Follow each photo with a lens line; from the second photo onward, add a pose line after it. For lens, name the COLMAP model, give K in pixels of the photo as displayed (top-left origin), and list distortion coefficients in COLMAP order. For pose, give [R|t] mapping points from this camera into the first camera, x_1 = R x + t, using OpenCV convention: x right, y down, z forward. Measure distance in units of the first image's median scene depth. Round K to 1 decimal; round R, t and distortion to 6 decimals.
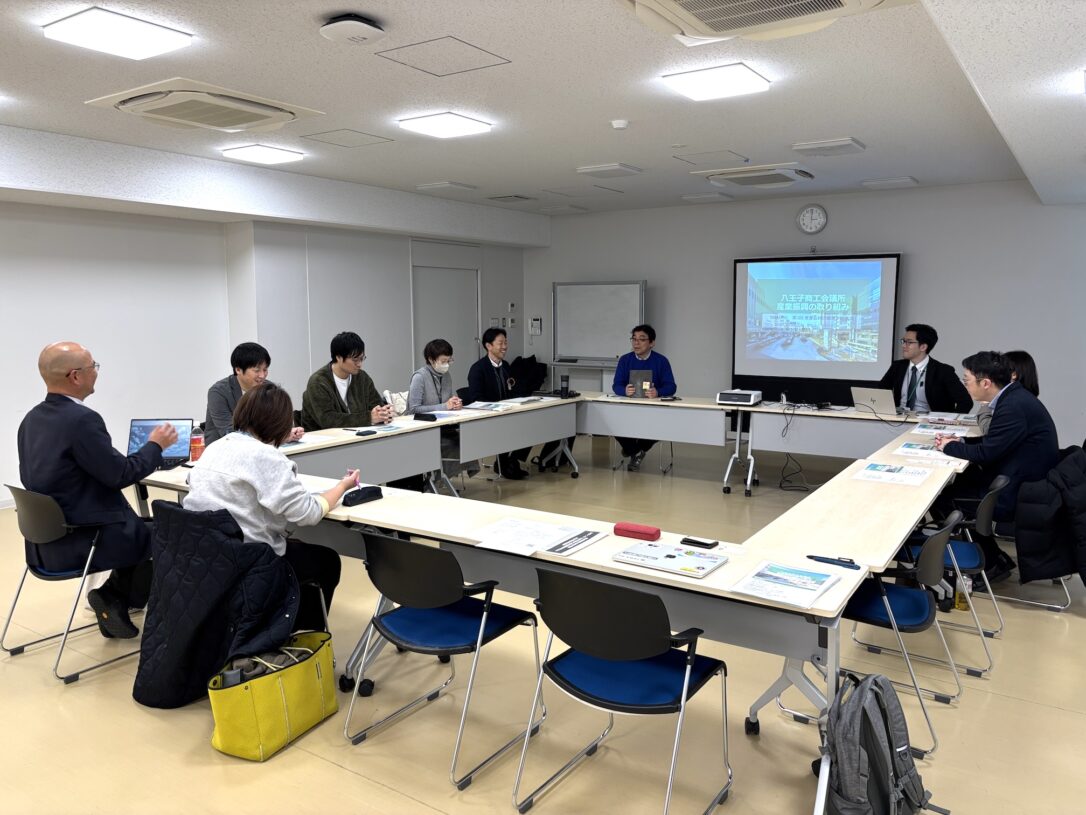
lens RADIAL K [[802.7, 0, 543.0], [0, 802.7, 407.5], [0, 0, 1]] dist [0.006084, 0.002002]
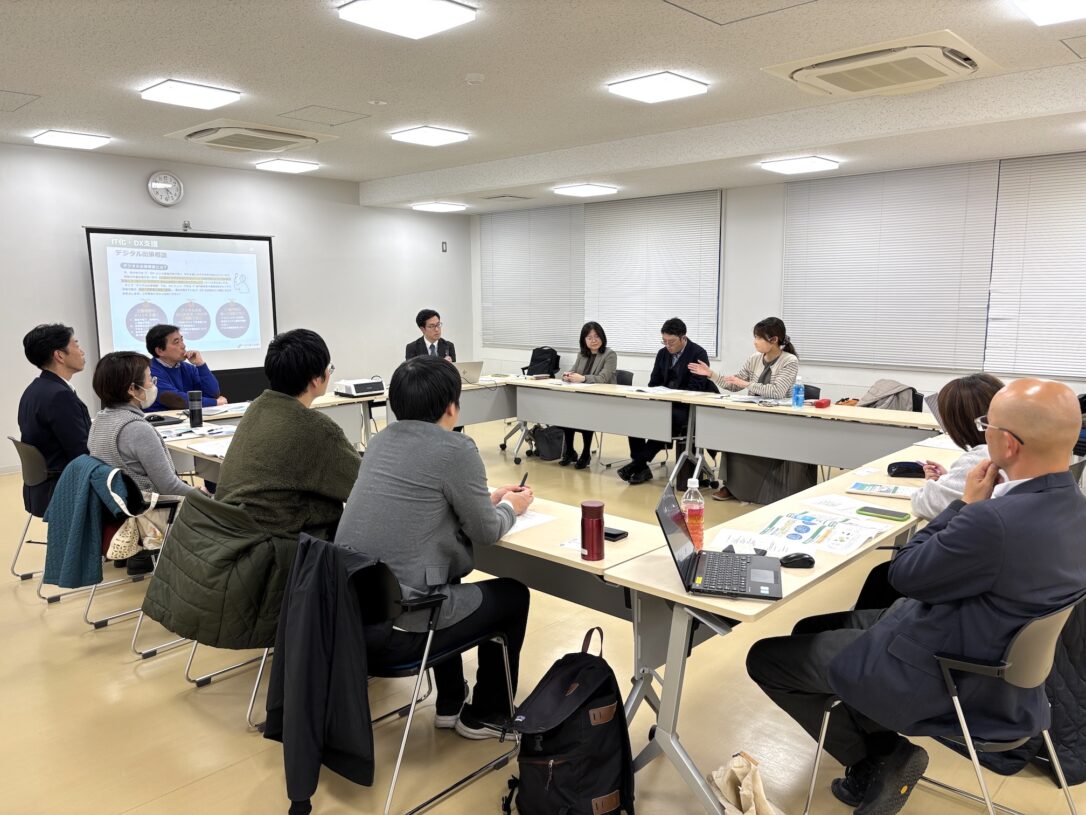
lens RADIAL K [[802.7, 0, 543.0], [0, 802.7, 407.5], [0, 0, 1]] dist [0.006084, 0.002002]
pose [[0.171936, -0.137993, 0.975395, -0.497396], [0.131546, 0.984489, 0.116092, -0.055145], [-0.976286, 0.108349, 0.187422, 0.506306]]
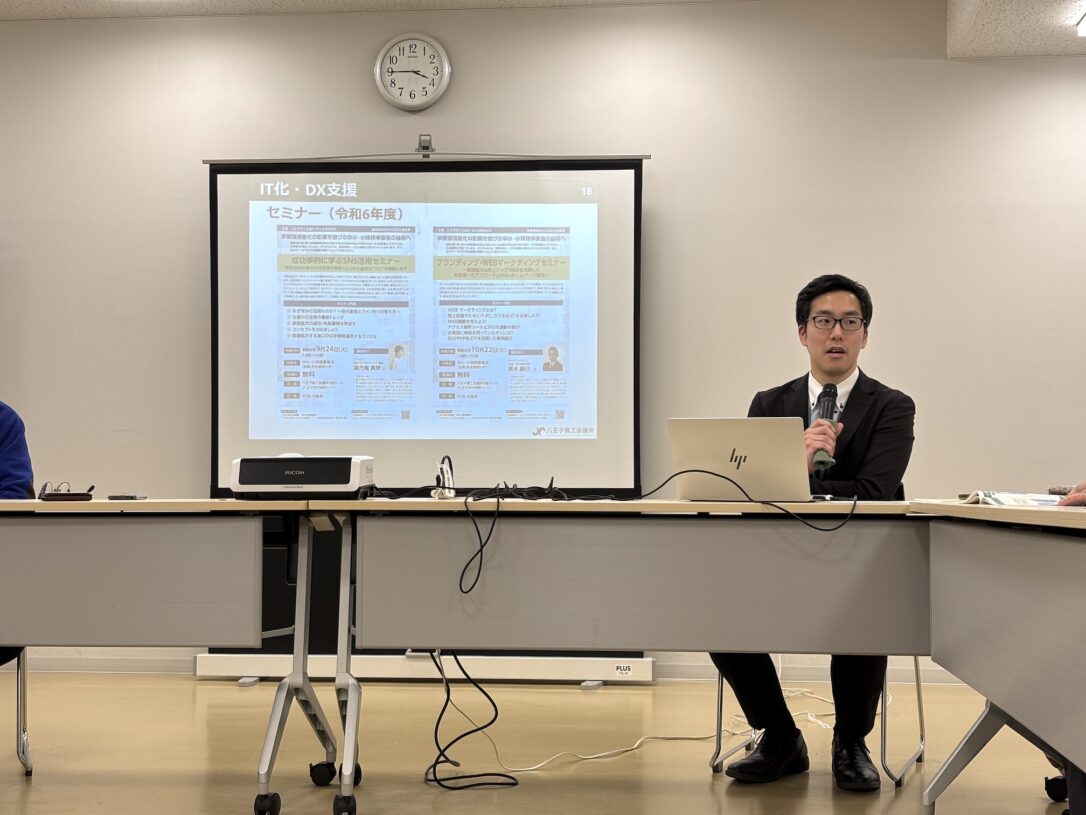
lens RADIAL K [[1590.4, 0, 543.0], [0, 1590.4, 407.5], [0, 0, 1]] dist [0.040616, 0.051691]
pose [[0.879622, 0.028595, 0.474812, 0.038787], [0.055622, 0.985160, -0.162374, 0.049686], [-0.472409, 0.169238, 0.864978, 0.373713]]
